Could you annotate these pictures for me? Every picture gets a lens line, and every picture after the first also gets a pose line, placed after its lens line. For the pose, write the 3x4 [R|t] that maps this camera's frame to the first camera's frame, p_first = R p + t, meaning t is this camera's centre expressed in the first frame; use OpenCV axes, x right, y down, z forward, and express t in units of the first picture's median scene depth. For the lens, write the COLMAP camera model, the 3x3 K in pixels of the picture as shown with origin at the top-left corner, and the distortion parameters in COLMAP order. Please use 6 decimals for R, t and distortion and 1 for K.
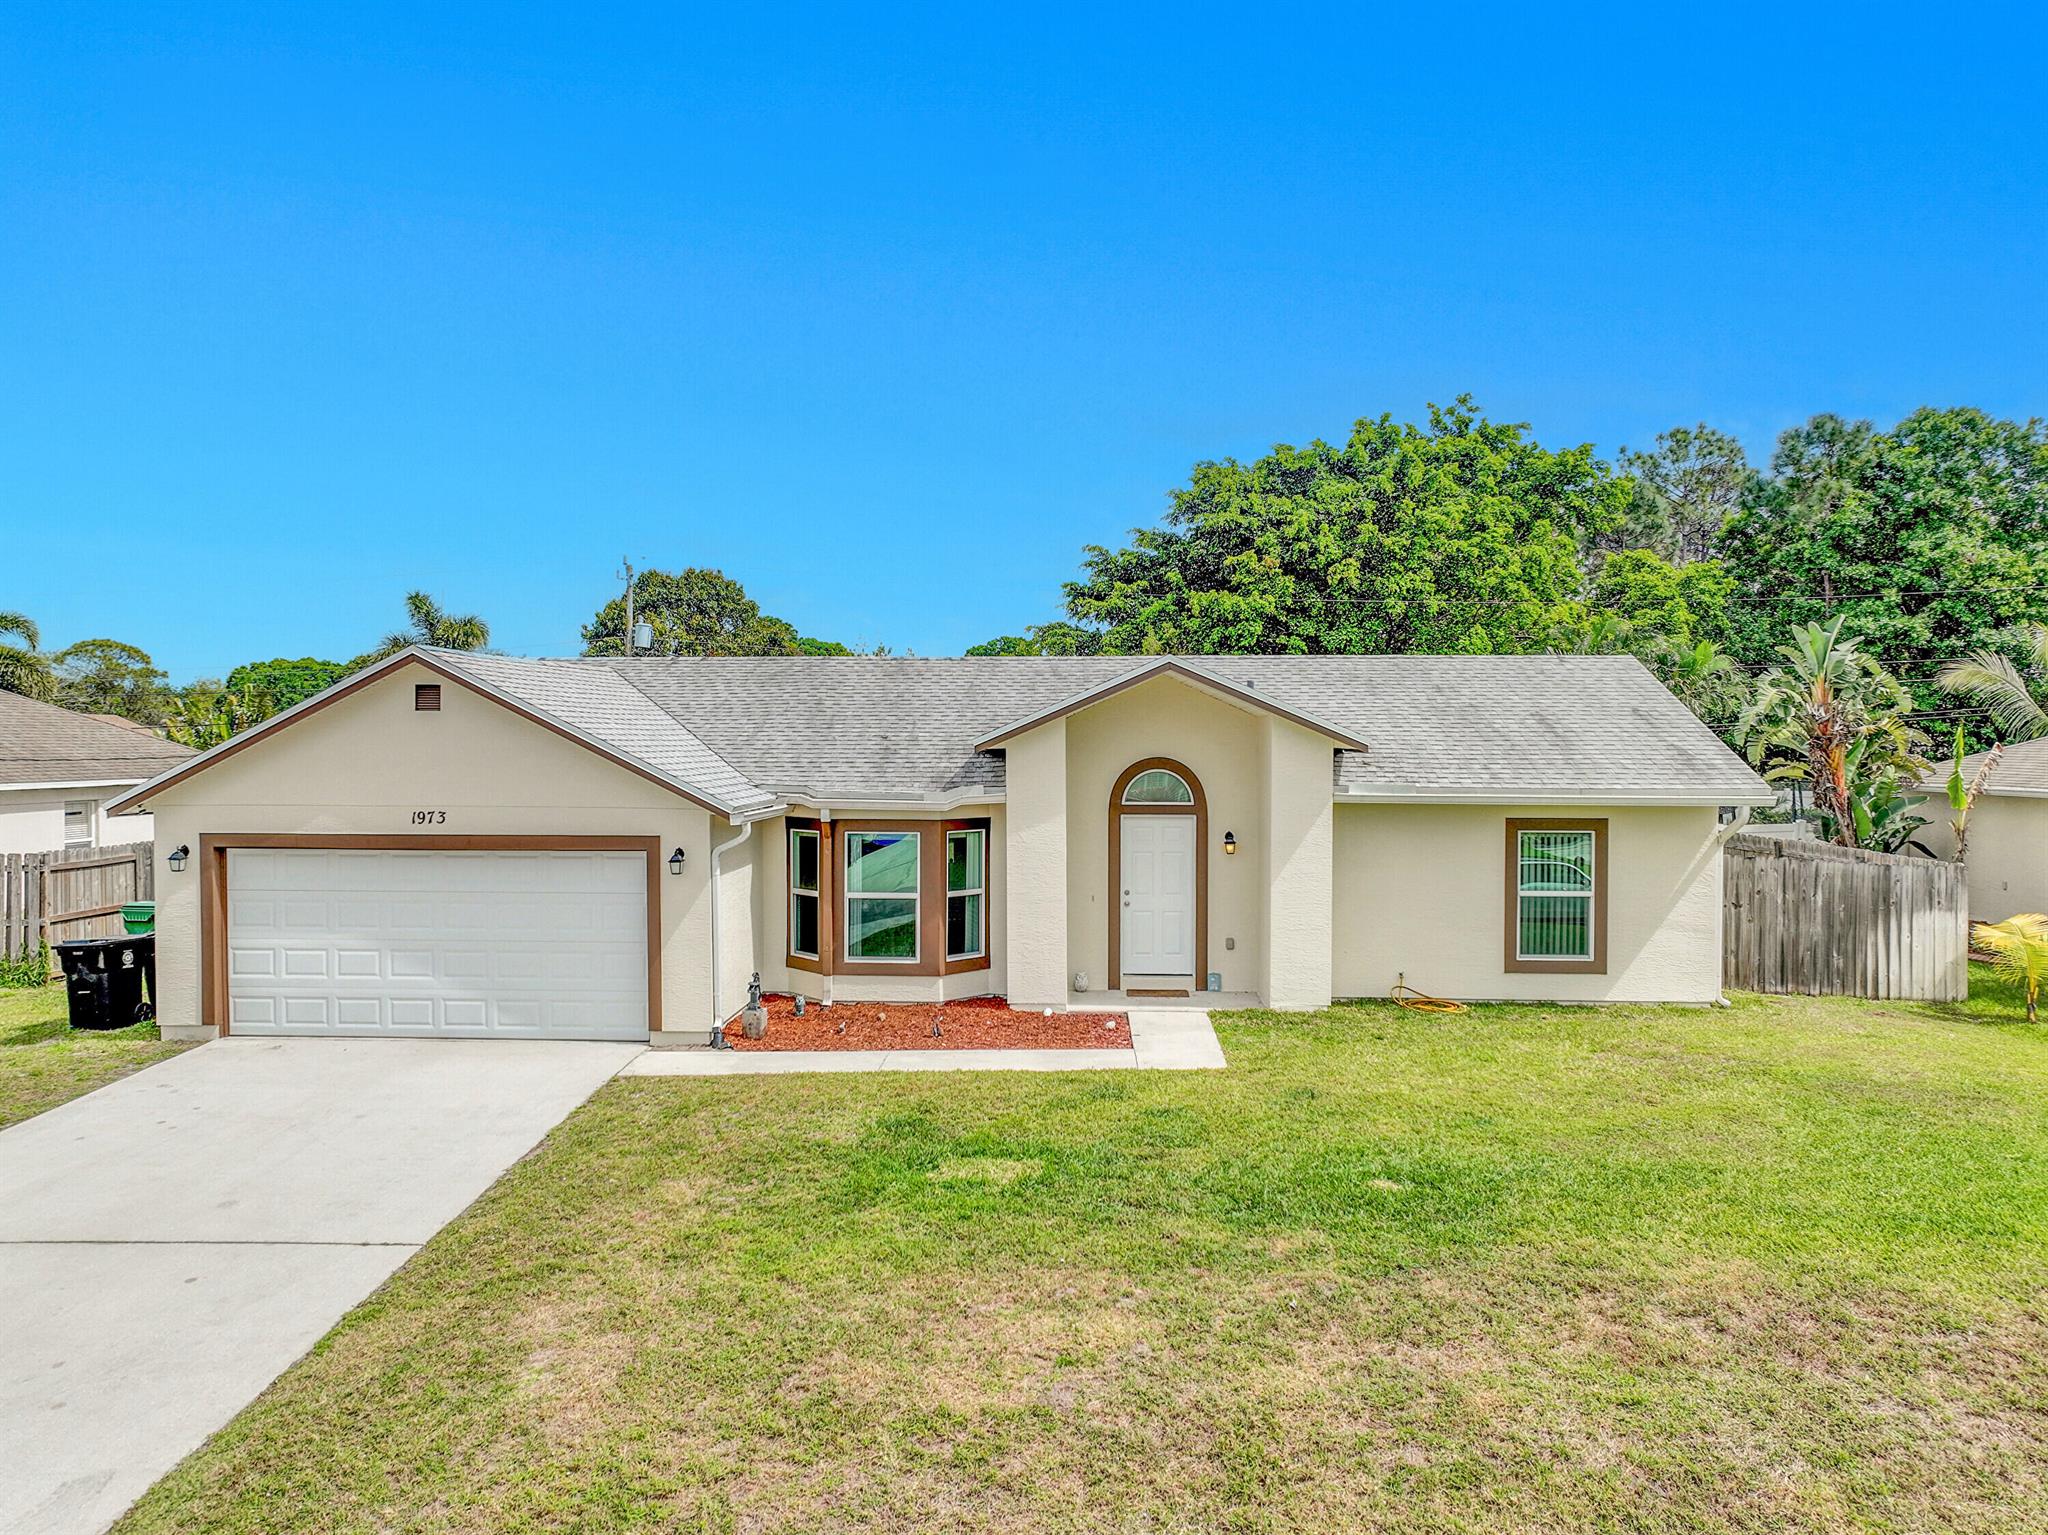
lens RADIAL K [[1438.7, 0, 1021.0], [0, 1438.7, 765.3], [0, 0, 1]] dist [-0.001793, 0.013795]
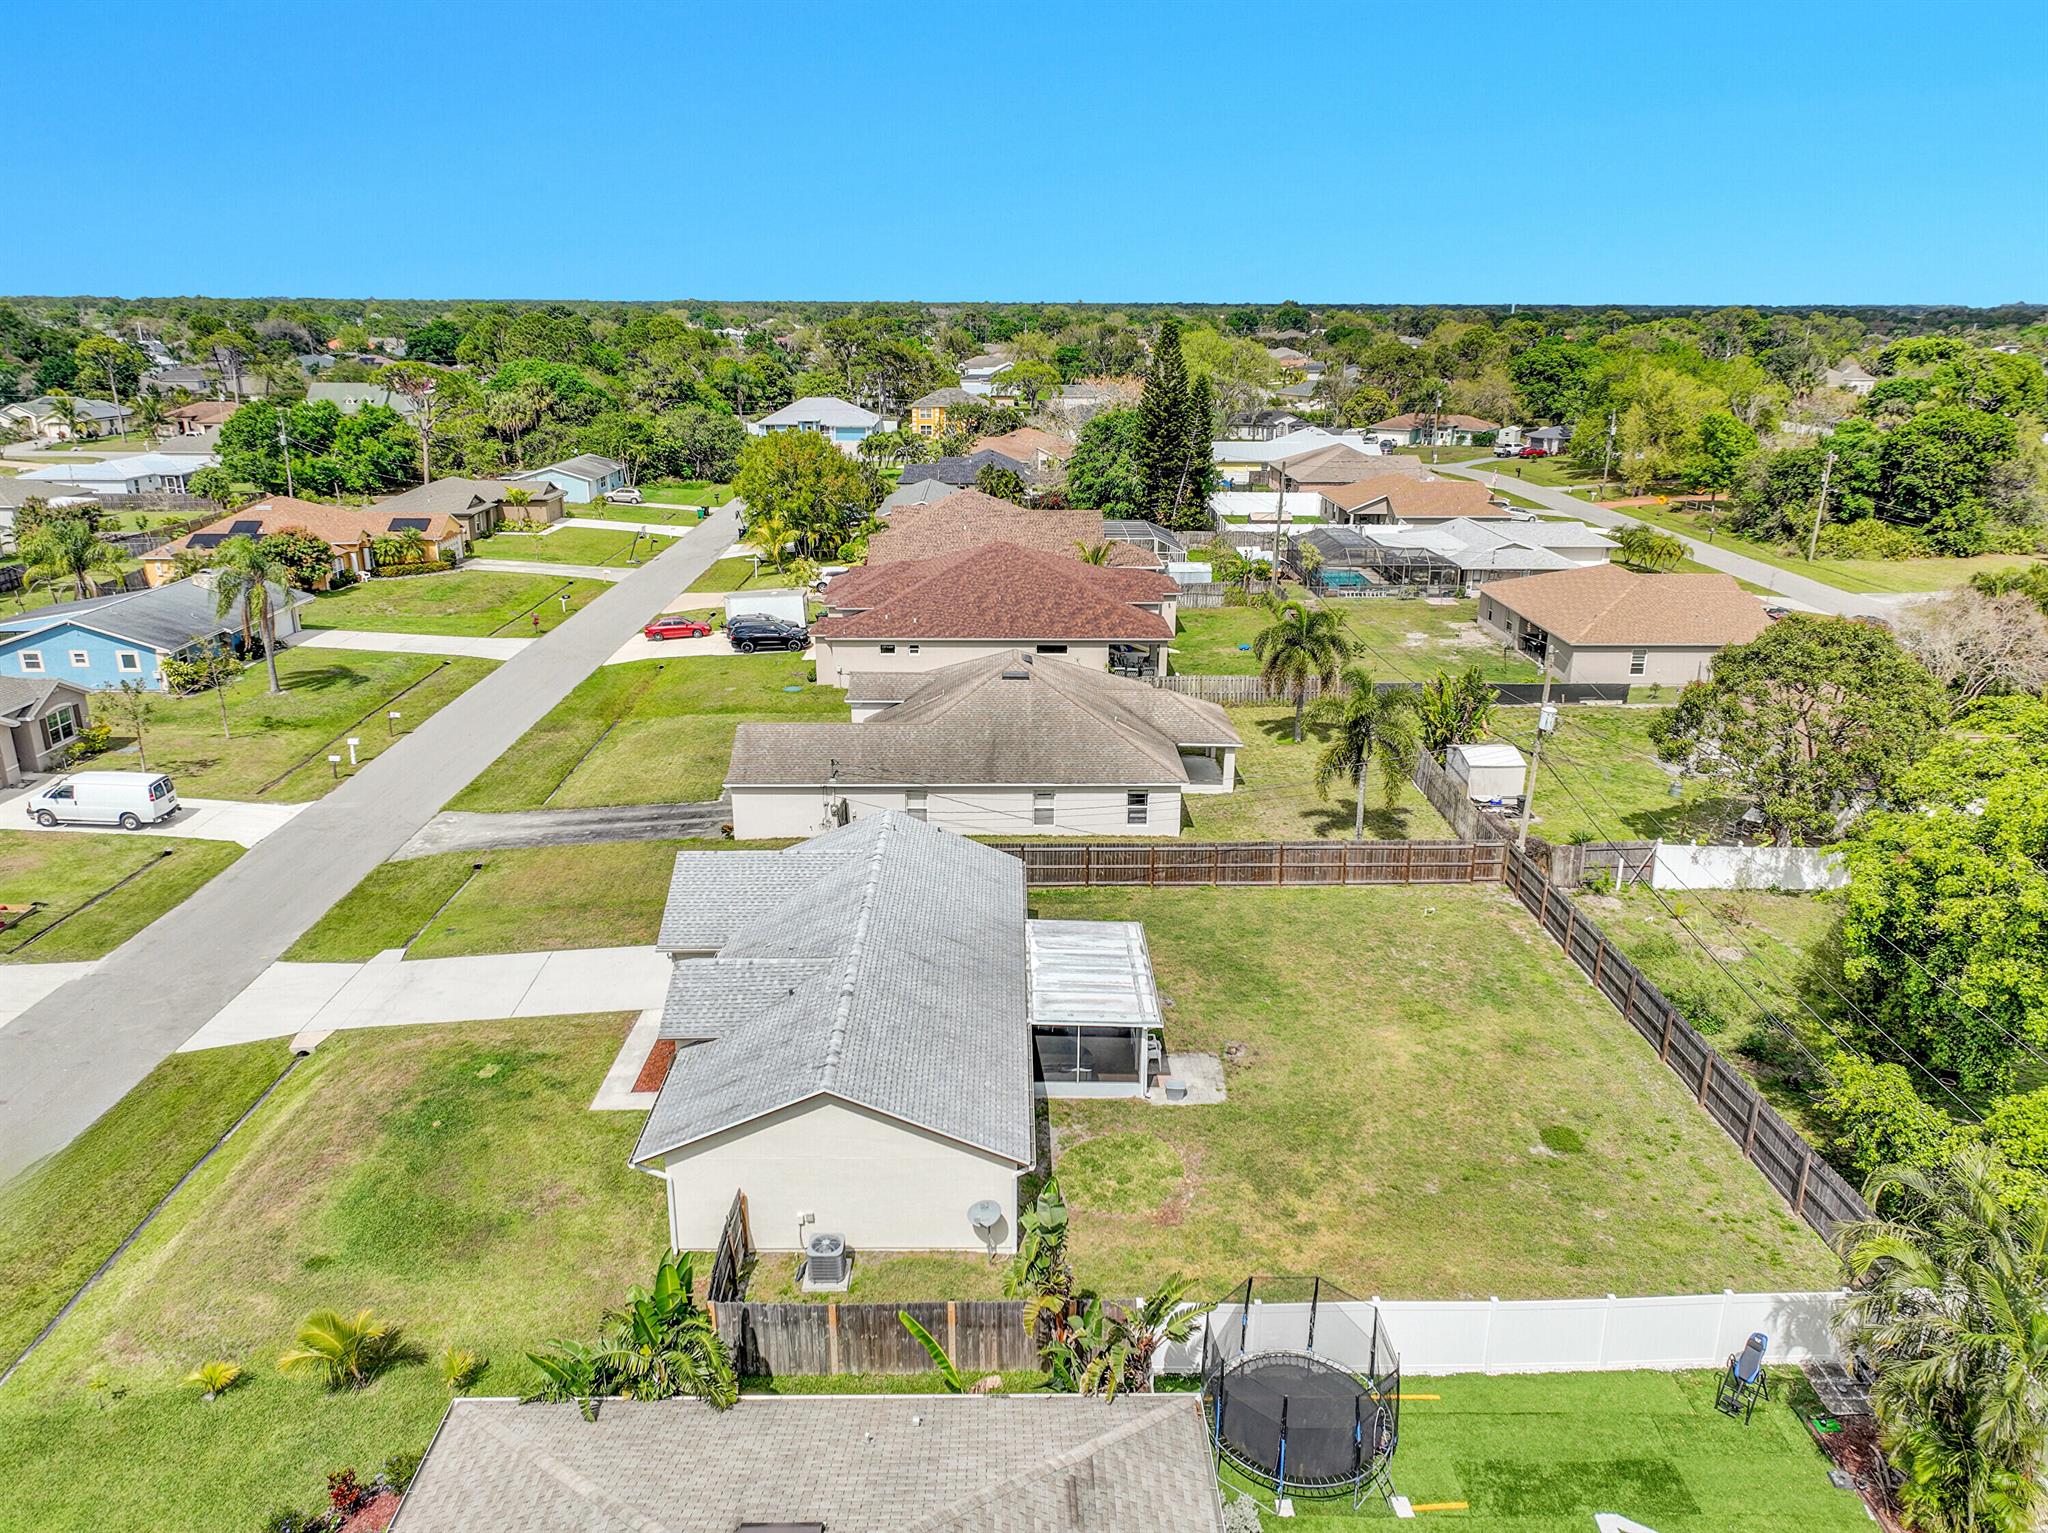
lens RADIAL K [[1438.7, 0, 1022.8], [0, 1438.7, 754.7], [0, 0, 1]] dist [-0.001793, 0.013795]
pose [[0.063781, 0.296748, -0.952824, 2.137519], [-0.018529, 0.954955, 0.296171, -1.038054], [0.997792, -0.001235, 0.066407, 1.335462]]
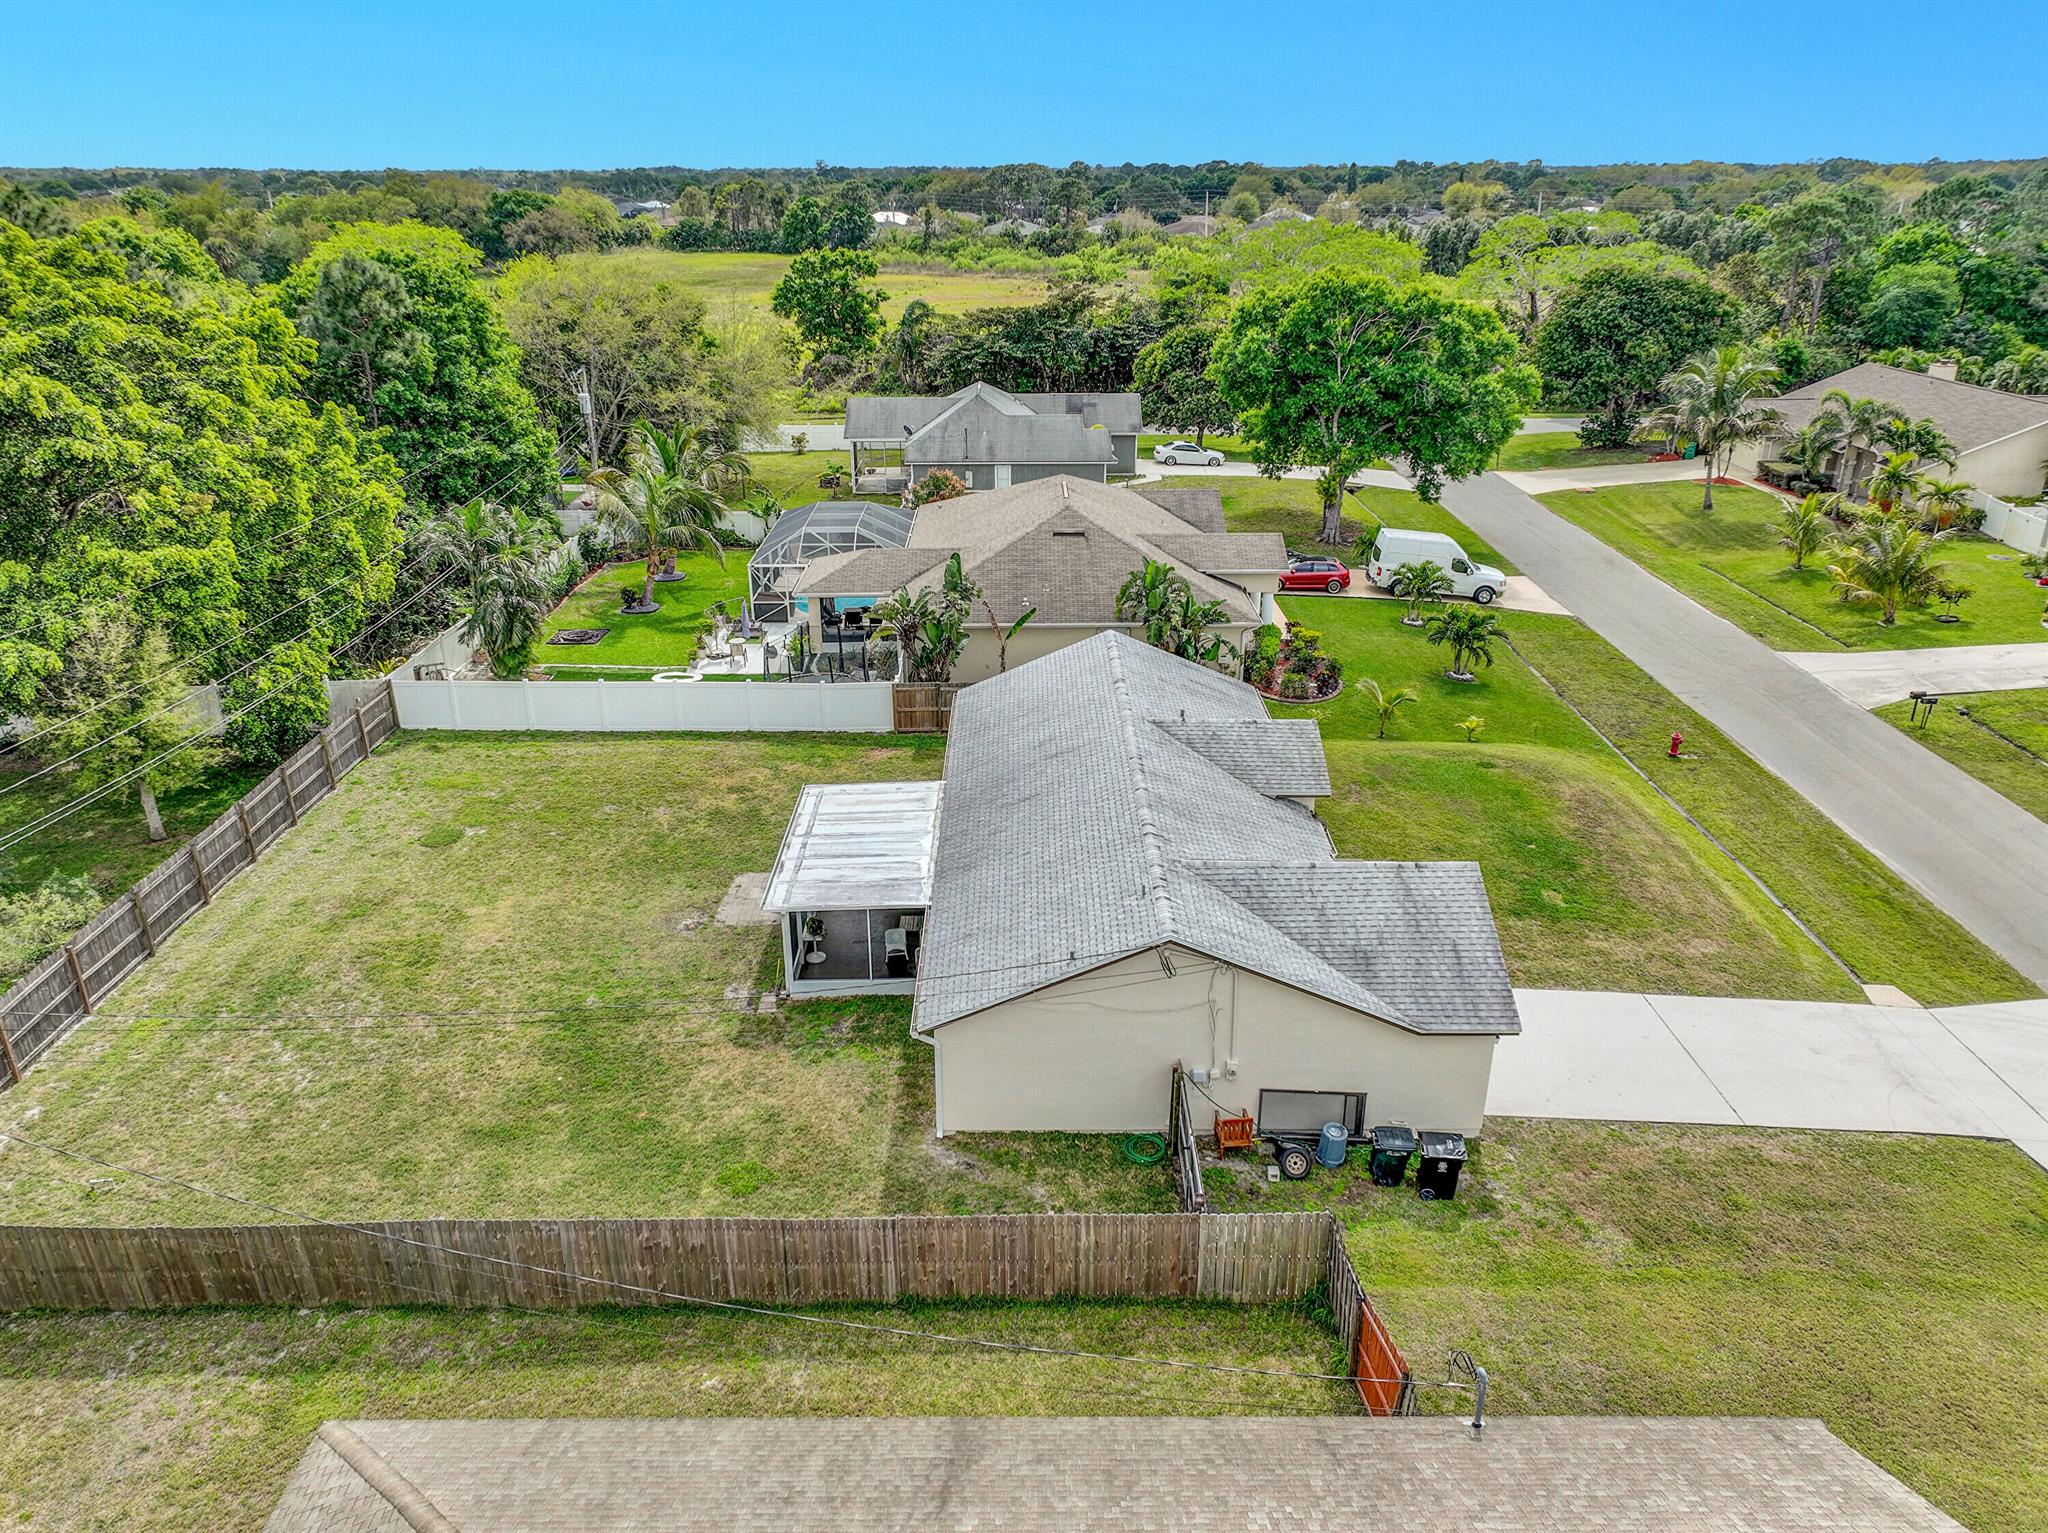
lens RADIAL K [[1438.7, 0, 1027.3], [0, 1438.7, 769.4], [0, 0, 1]] dist [-0.001793, 0.013795]
pose [[-0.057493, -0.387553, 0.920053, -1.820662], [0.017801, 0.921033, 0.389078, -0.824987], [-0.998187, 0.038748, -0.046054, 1.467537]]
